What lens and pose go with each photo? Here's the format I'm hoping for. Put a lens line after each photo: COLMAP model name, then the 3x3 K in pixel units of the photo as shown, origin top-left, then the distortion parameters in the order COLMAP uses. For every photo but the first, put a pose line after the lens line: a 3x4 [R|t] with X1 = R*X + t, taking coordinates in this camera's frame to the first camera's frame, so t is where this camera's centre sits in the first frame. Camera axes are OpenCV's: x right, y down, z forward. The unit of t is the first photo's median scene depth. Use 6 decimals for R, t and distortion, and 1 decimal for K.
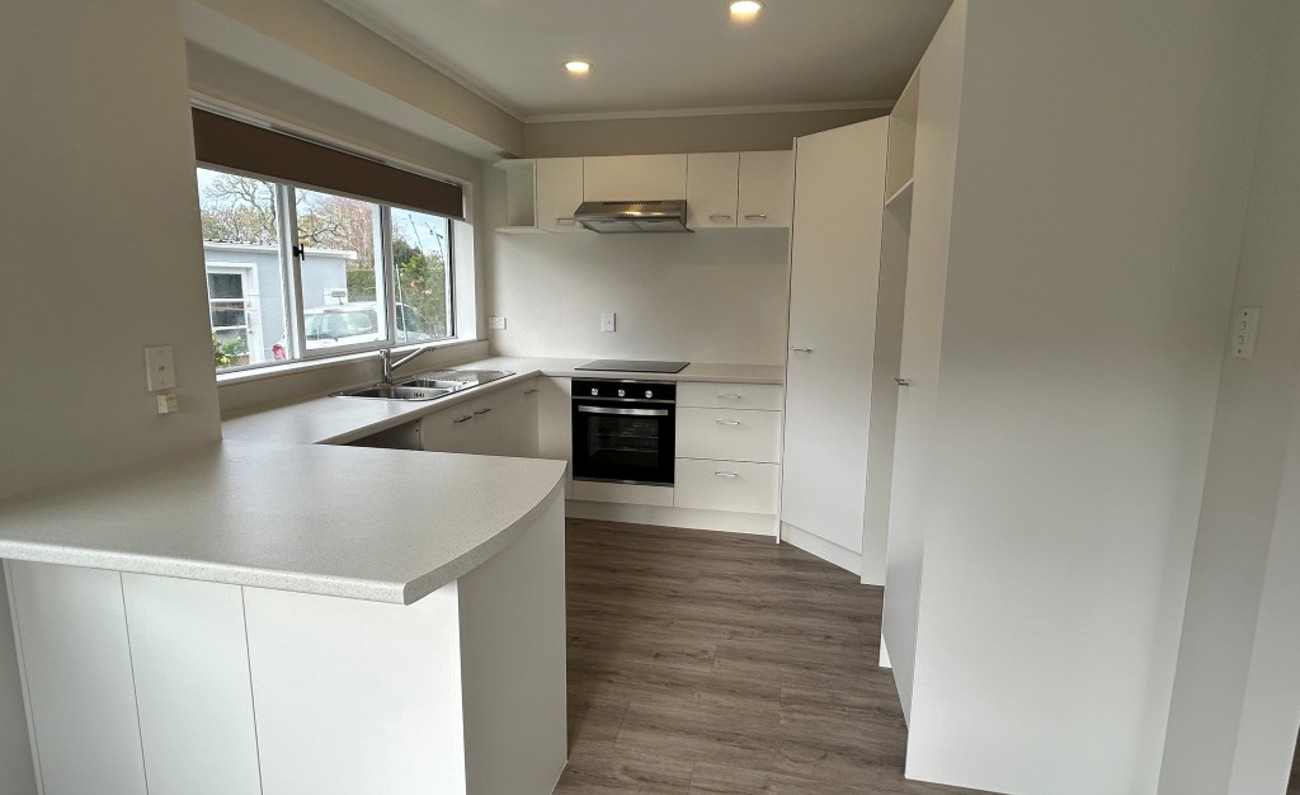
lens RADIAL K [[659.4, 0, 650.0], [0, 659.4, 397.5], [0, 0, 1]] dist [0.001705, 0.000173]
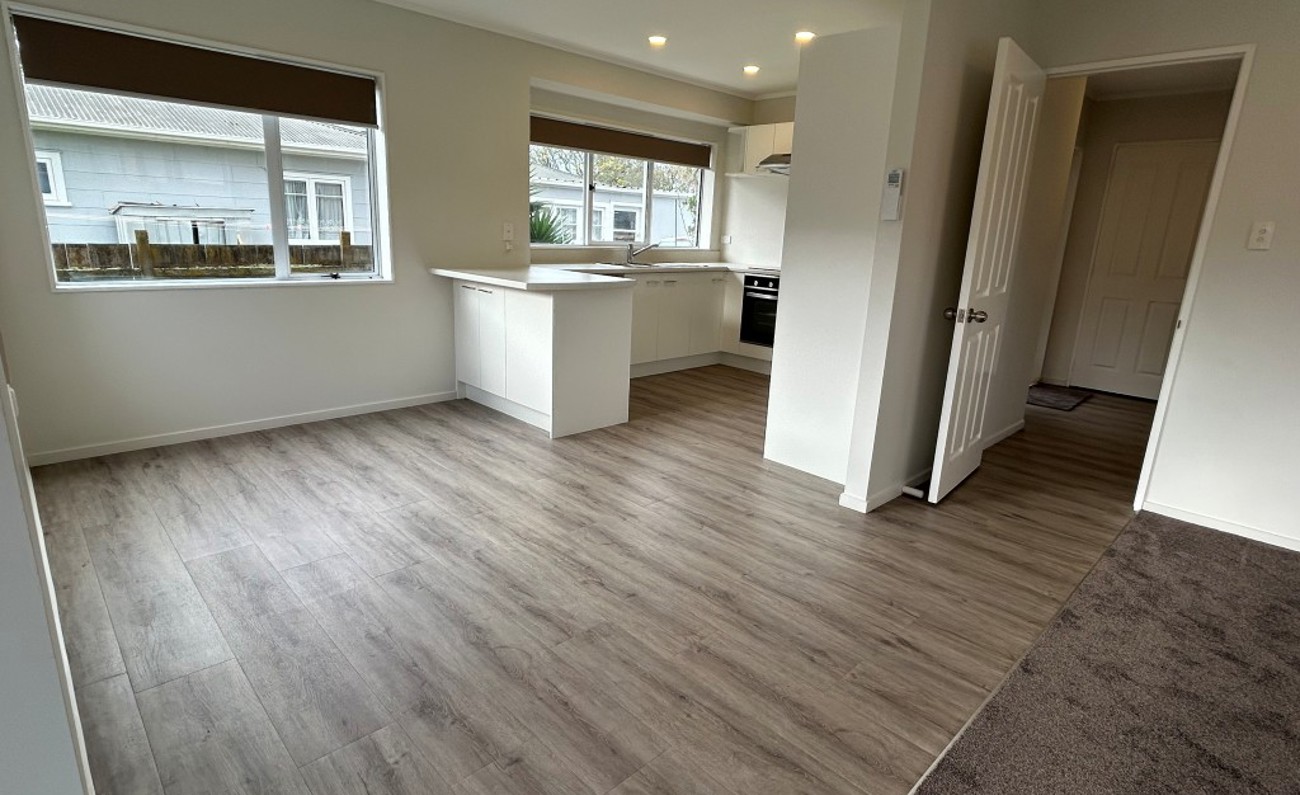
lens RADIAL K [[659.4, 0, 650.0], [0, 659.4, 397.5], [0, 0, 1]] dist [0.001705, 0.000173]
pose [[0.833366, 0.163611, -0.527952, 0.536302], [-0.124814, 0.986218, 0.108611, 0.112279], [0.538445, -0.024617, 0.842301, -0.400377]]
